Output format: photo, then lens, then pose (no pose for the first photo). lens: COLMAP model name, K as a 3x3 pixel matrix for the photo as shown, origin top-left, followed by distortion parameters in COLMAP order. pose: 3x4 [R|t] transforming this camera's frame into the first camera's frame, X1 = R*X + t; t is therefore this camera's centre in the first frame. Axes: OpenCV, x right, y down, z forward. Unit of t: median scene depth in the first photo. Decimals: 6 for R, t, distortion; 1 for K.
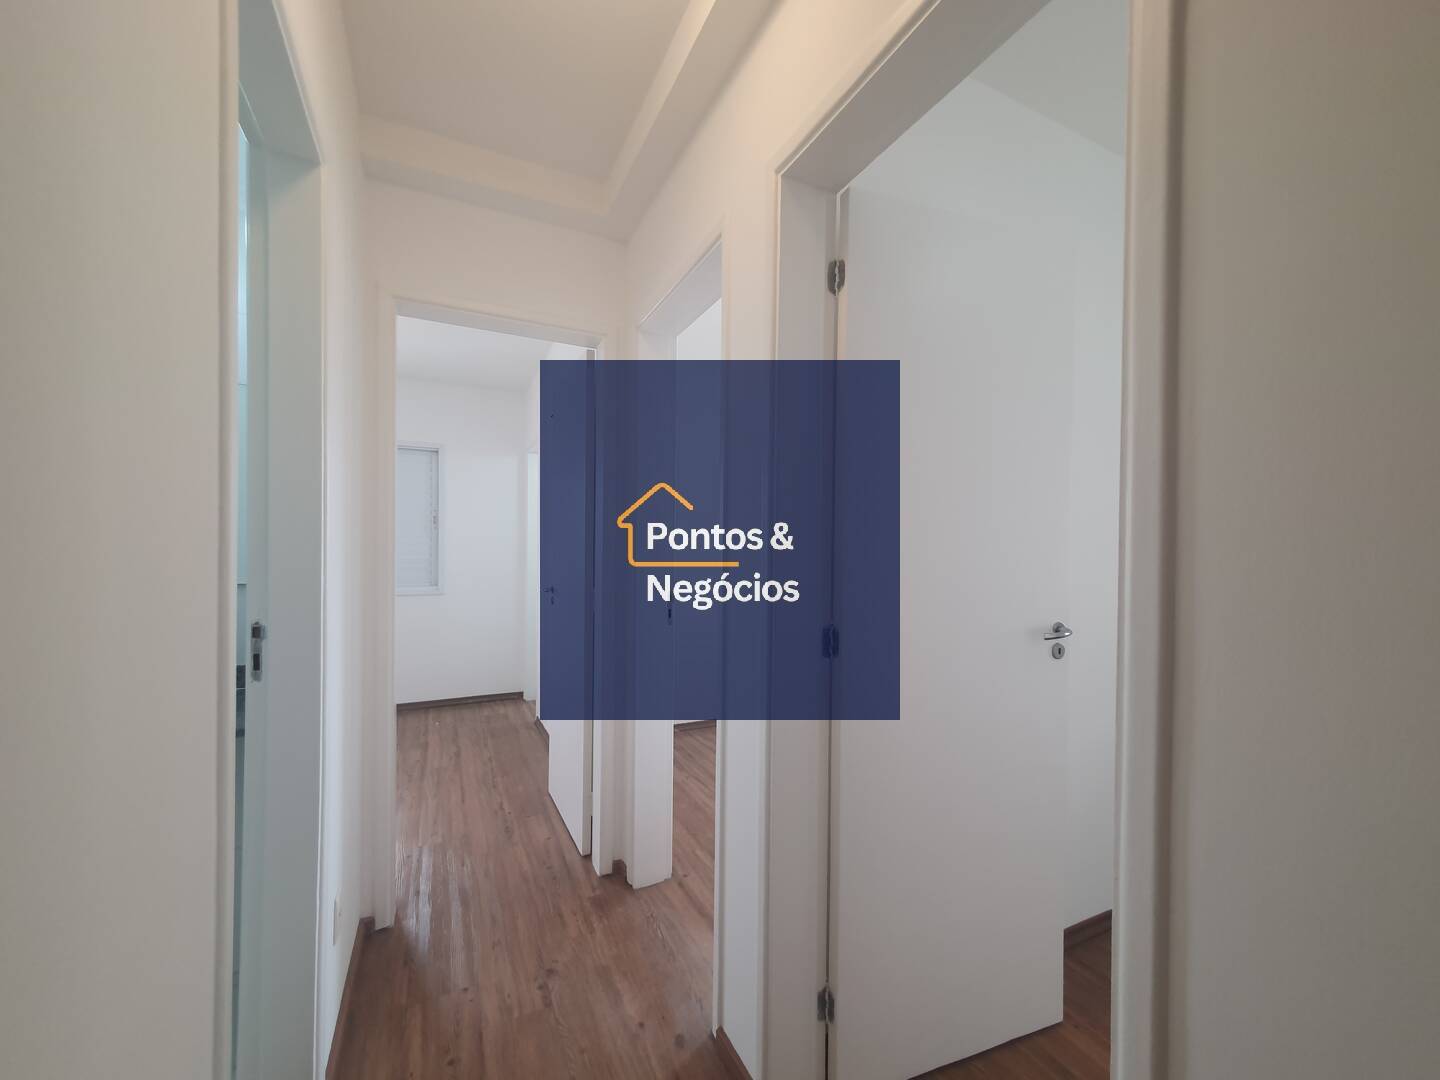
lens RADIAL K [[566.7, 0, 722.4], [0, 566.7, 543.1], [0, 0, 1]] dist [0.008201, -0.000221]
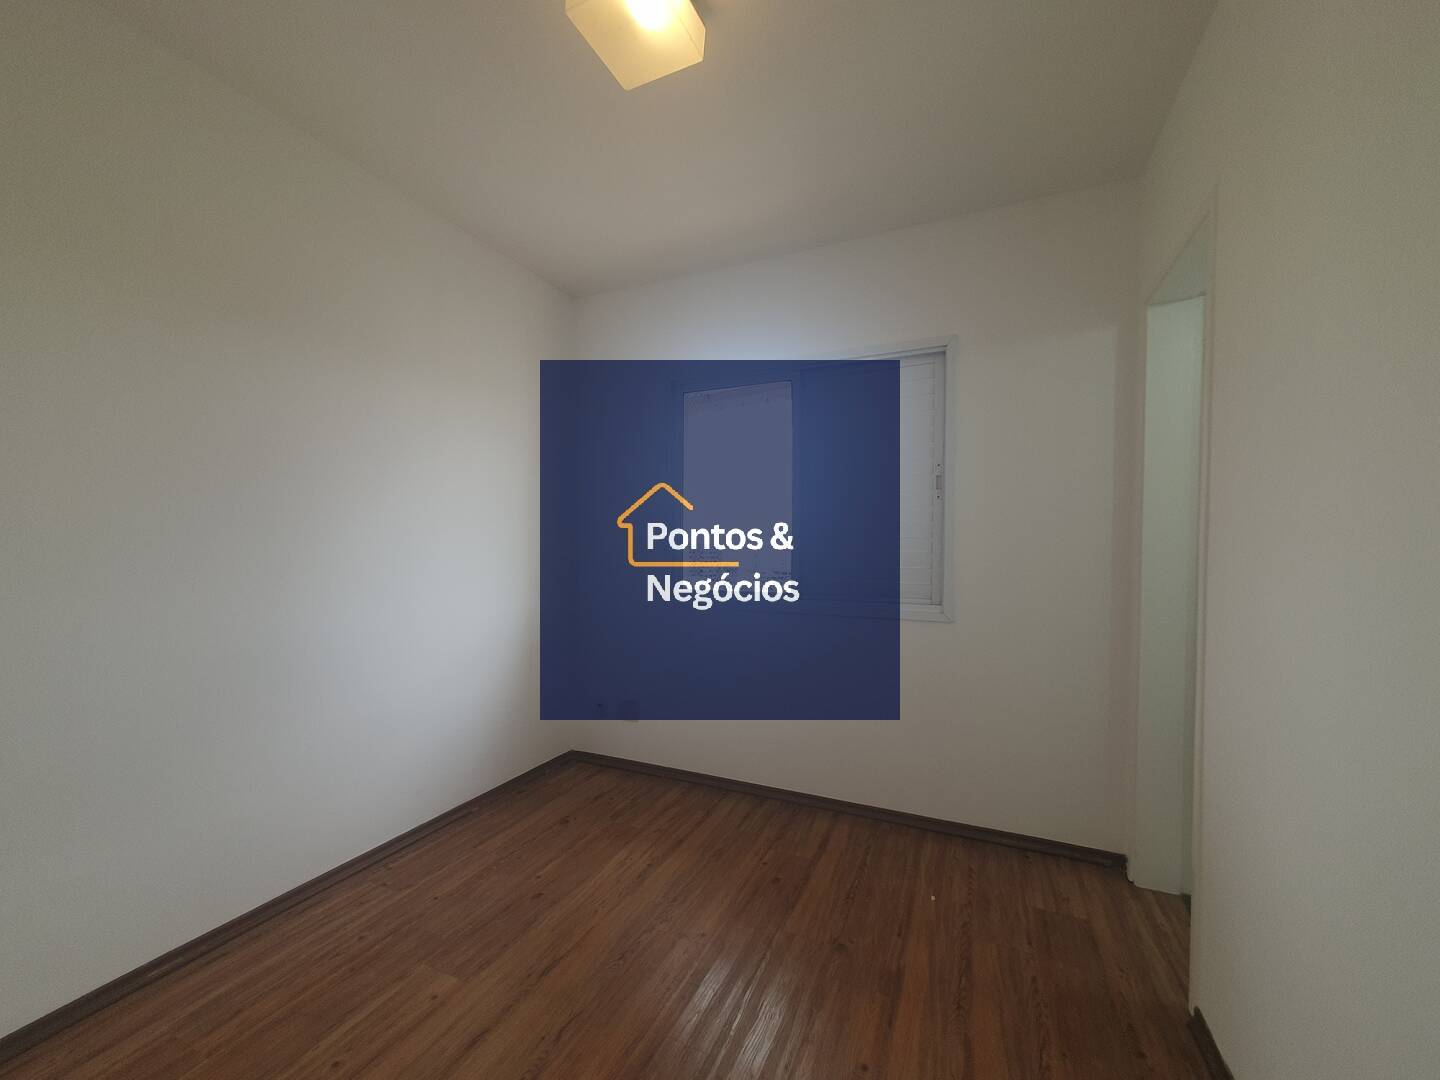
lens RADIAL K [[566.7, 0, 724.0], [0, 566.7, 541.3], [0, 0, 1]] dist [0.008201, -0.000221]
pose [[0.631534, 0.009031, -0.775295, -0.230756], [-0.005778, 0.999959, 0.006941, 0.012646], [0.775326, 0.000096, 0.631561, 0.531547]]
